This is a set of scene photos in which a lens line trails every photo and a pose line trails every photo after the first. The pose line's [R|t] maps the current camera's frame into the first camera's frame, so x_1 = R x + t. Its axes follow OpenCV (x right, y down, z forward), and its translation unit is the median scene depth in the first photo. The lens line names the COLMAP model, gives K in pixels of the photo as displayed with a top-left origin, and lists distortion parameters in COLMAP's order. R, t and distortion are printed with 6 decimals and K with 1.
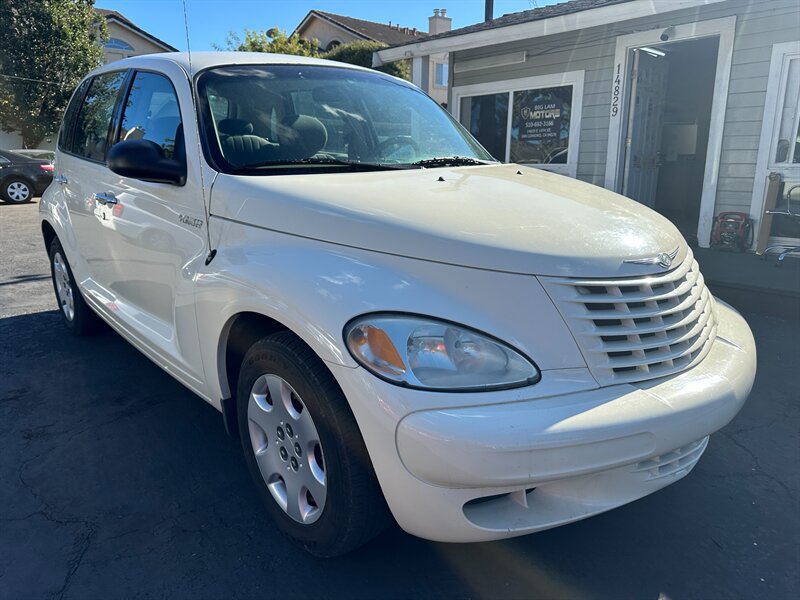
lens RADIAL K [[571.0, 0, 393.6], [0, 571.0, 298.7], [0, 0, 1]] dist [0.019663, -0.013888]
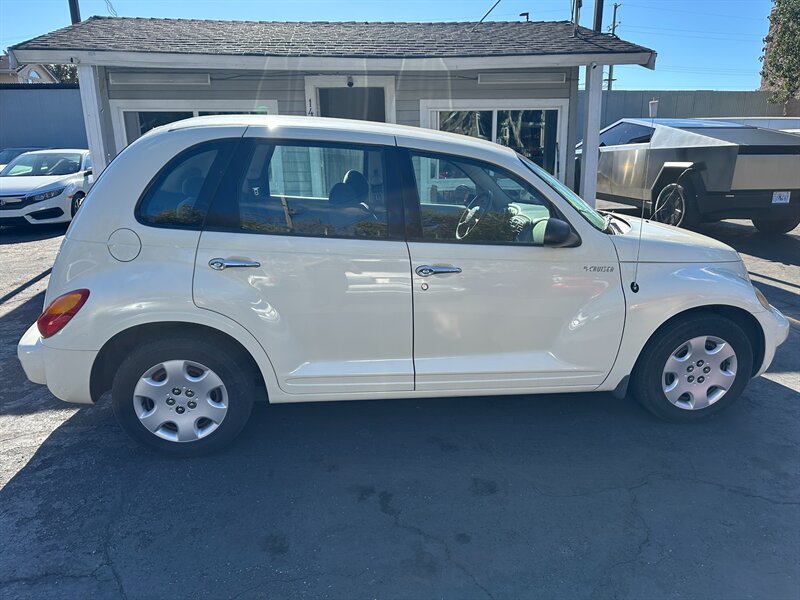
lens RADIAL K [[583.4, 0, 405.5], [0, 583.4, 307.9], [0, 0, 1]] dist [0.020850, -0.024684]
pose [[0.554862, -0.225750, 0.800728, -0.580368], [0.204062, 0.970008, 0.132072, -0.105259], [-0.806528, 0.090117, 0.584288, 0.160276]]
